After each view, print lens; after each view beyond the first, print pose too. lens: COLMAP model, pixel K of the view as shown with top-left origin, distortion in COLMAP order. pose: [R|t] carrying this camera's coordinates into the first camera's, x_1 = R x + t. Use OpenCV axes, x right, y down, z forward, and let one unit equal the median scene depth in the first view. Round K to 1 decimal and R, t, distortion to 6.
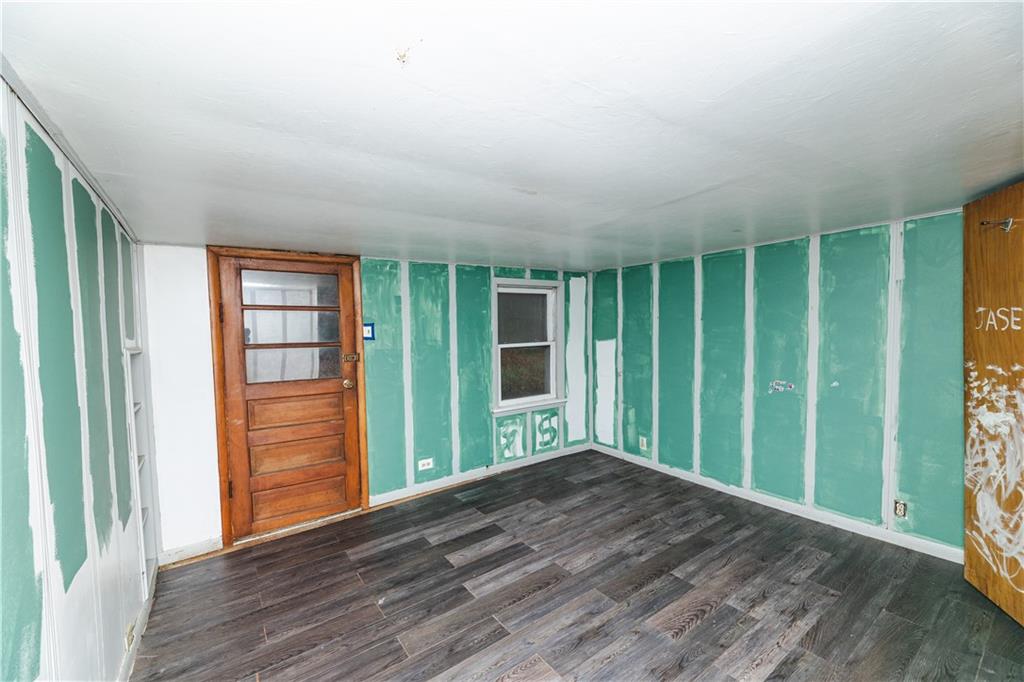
lens RADIAL K [[409.5, 0, 514.1], [0, 409.5, 345.1], [0, 0, 1]] dist [-0.000390, -0.000481]
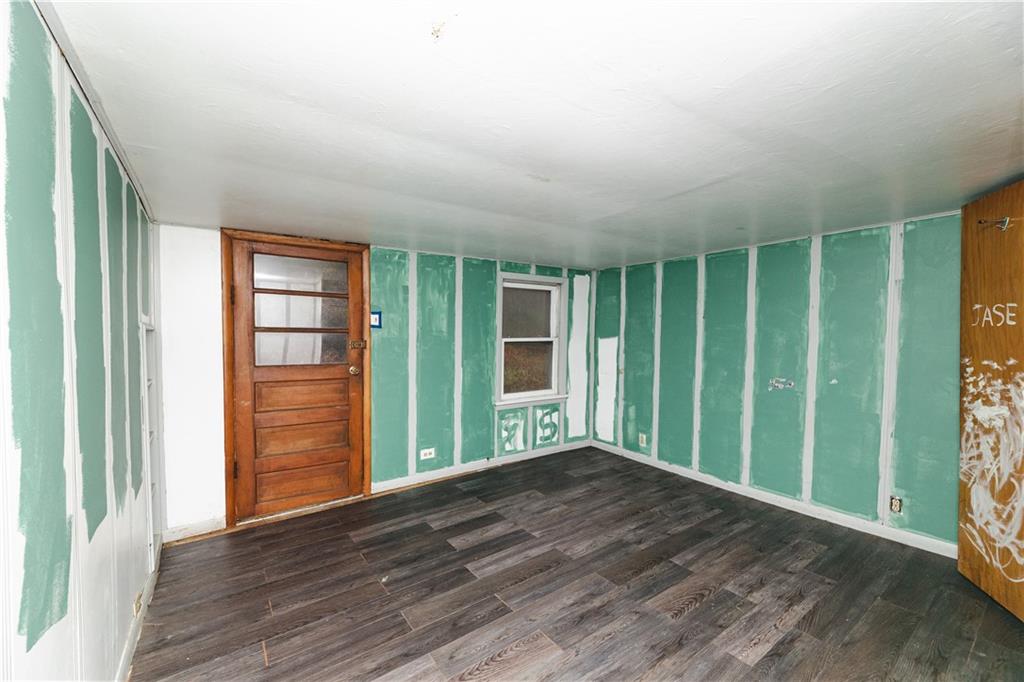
lens RADIAL K [[409.5, 0, 514.0], [0, 409.5, 344.8], [0, 0, 1]] dist [-0.000390, -0.000481]
pose [[0.999633, 0.026805, 0.003804, -0.019445], [-0.026758, 0.999570, -0.012007, 0.040217], [-0.004124, 0.011901, 0.999921, -0.017616]]
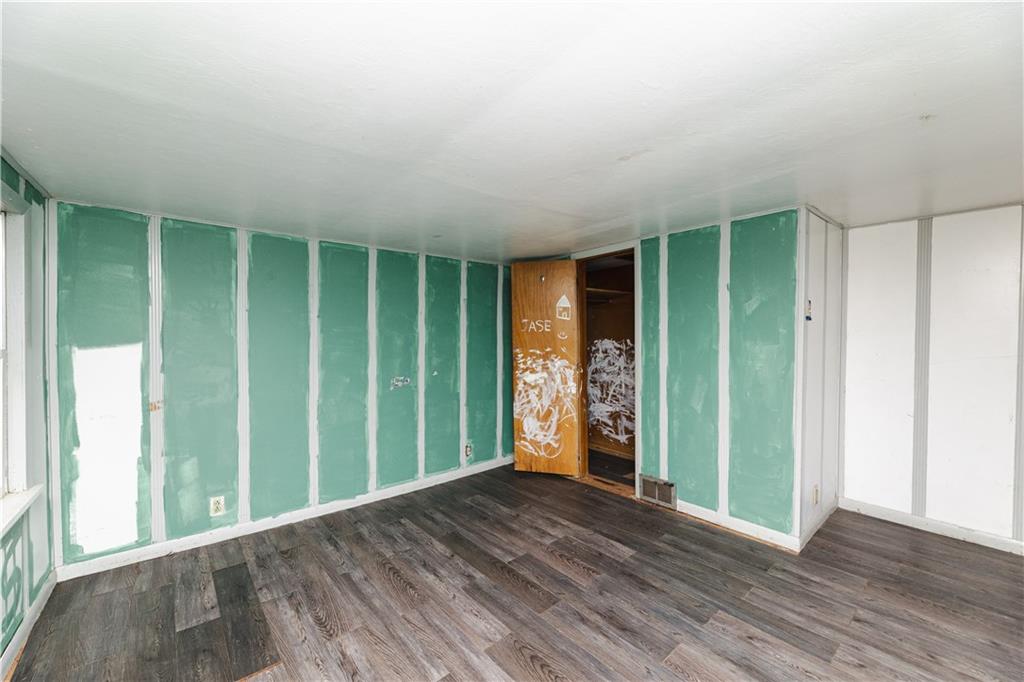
lens RADIAL K [[409.5, 0, 516.3], [0, 409.5, 343.6], [0, 0, 1]] dist [-0.000390, -0.000481]
pose [[-0.082919, -0.002780, 0.996552, -0.562846], [0.040440, 0.999163, 0.006153, 0.003980], [-0.995735, 0.040811, -0.082737, 0.916892]]
